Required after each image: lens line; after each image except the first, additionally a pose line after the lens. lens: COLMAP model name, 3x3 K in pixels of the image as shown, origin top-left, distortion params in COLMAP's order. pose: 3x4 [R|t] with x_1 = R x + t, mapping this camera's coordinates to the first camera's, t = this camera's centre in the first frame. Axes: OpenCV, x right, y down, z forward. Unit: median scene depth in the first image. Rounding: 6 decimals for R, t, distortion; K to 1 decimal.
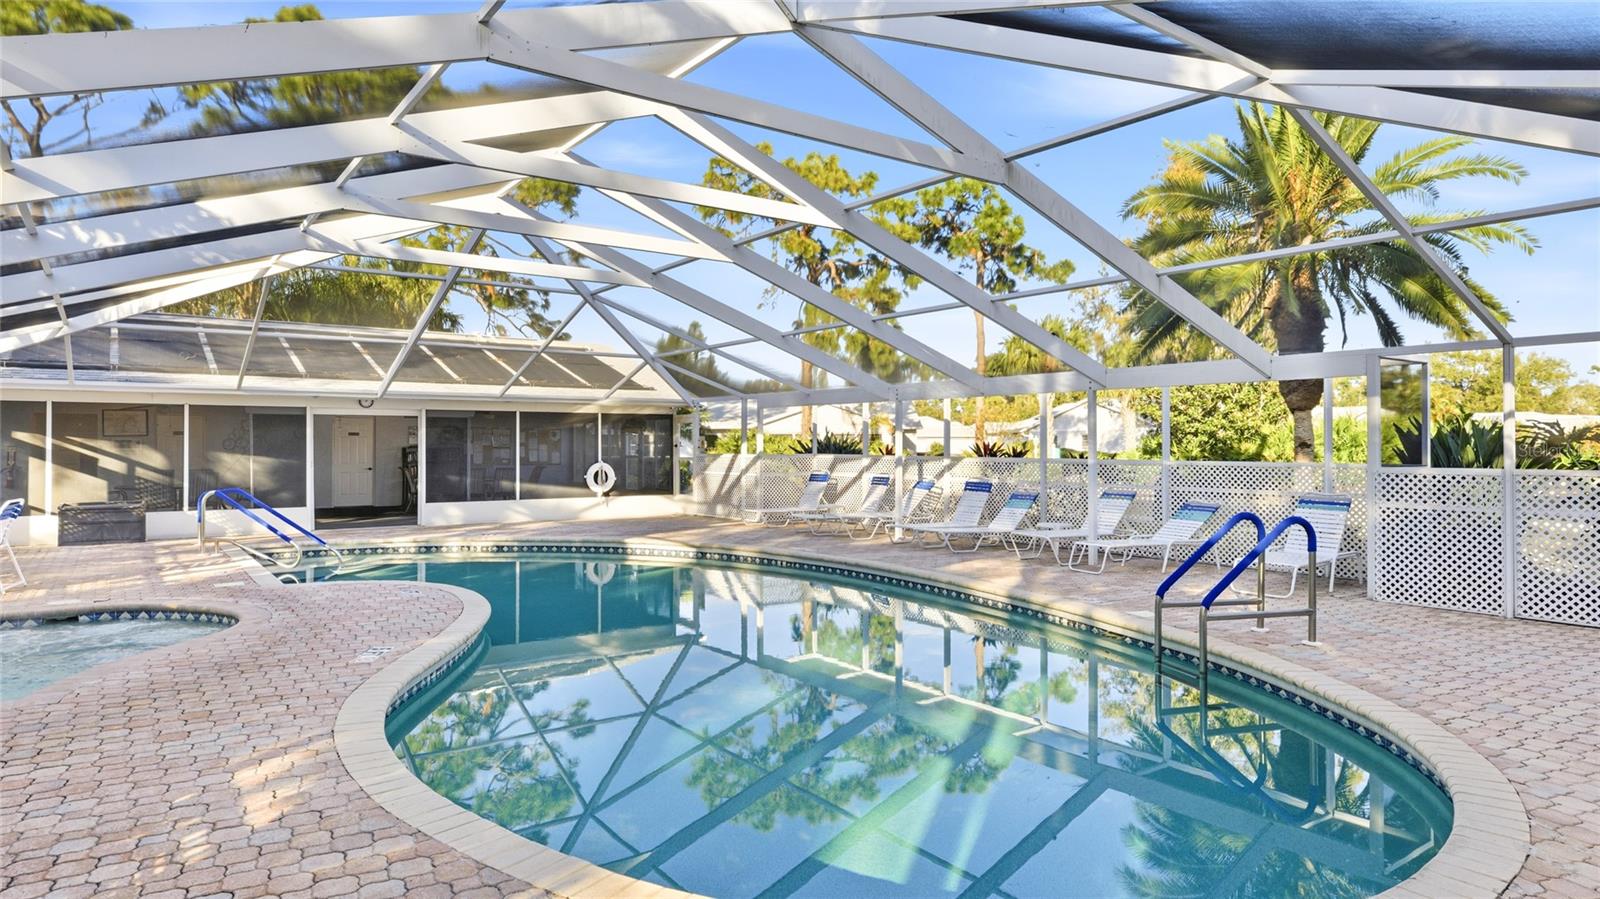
lens RADIAL K [[916.7, 0, 791.1], [0, 916.7, 426.1], [0, 0, 1]] dist [0.000388, -0.000105]
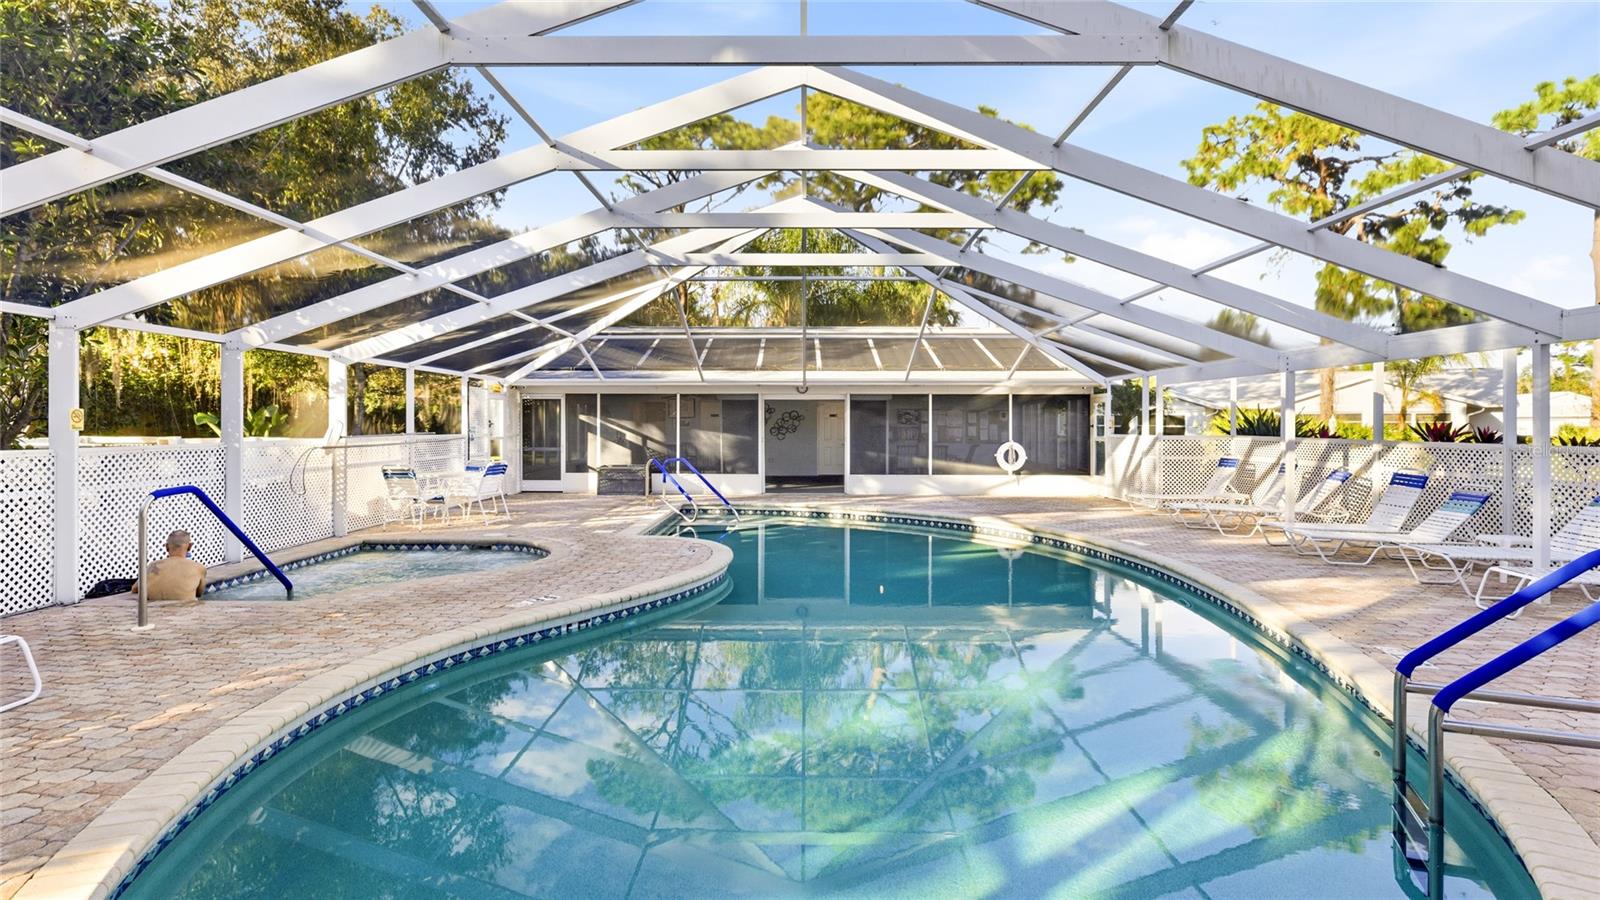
lens RADIAL K [[811.9, 0, 795.8], [0, 811.9, 422.8], [0, 0, 1]] dist [-0.010952, 0.003612]
pose [[0.807826, 0.000980, -0.589421, 0.170743], [0.009483, 0.999848, 0.014659, 0.002859], [0.589345, -0.017431, 0.807693, 0.143348]]
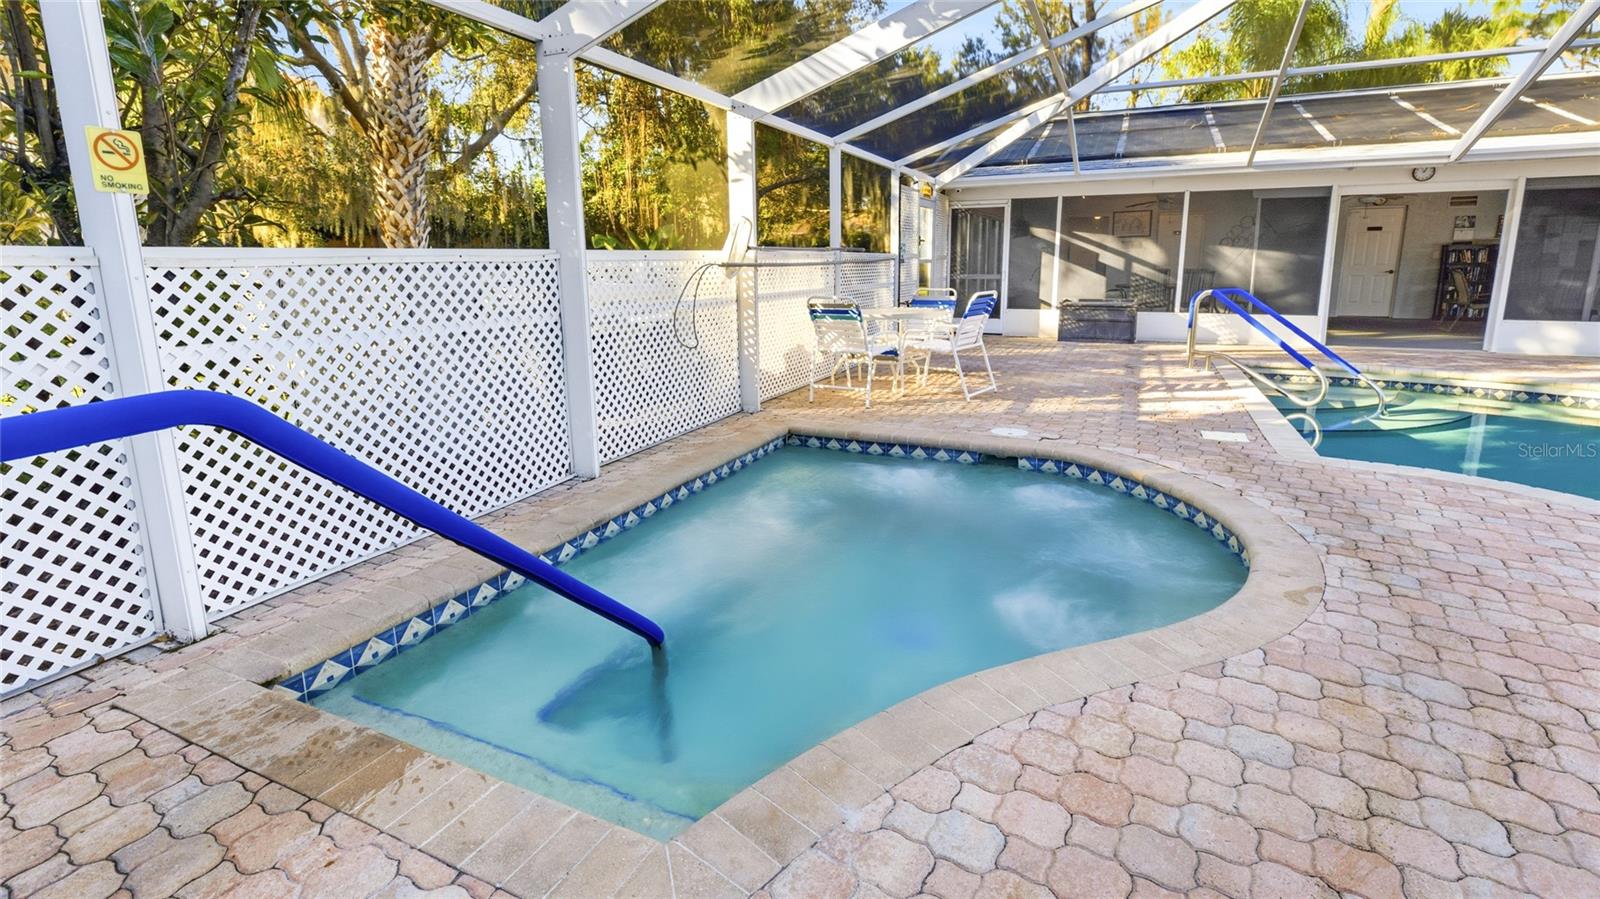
lens RADIAL K [[744.6, 0, 796.8], [0, 744.6, 406.1], [0, 0, 1]] dist [-0.003382, -0.000127]
pose [[0.490056, 0.163608, -0.856199, -0.193969], [0.026946, 0.978916, 0.202480, 0.023547], [0.871274, -0.122298, 0.475315, 0.301299]]
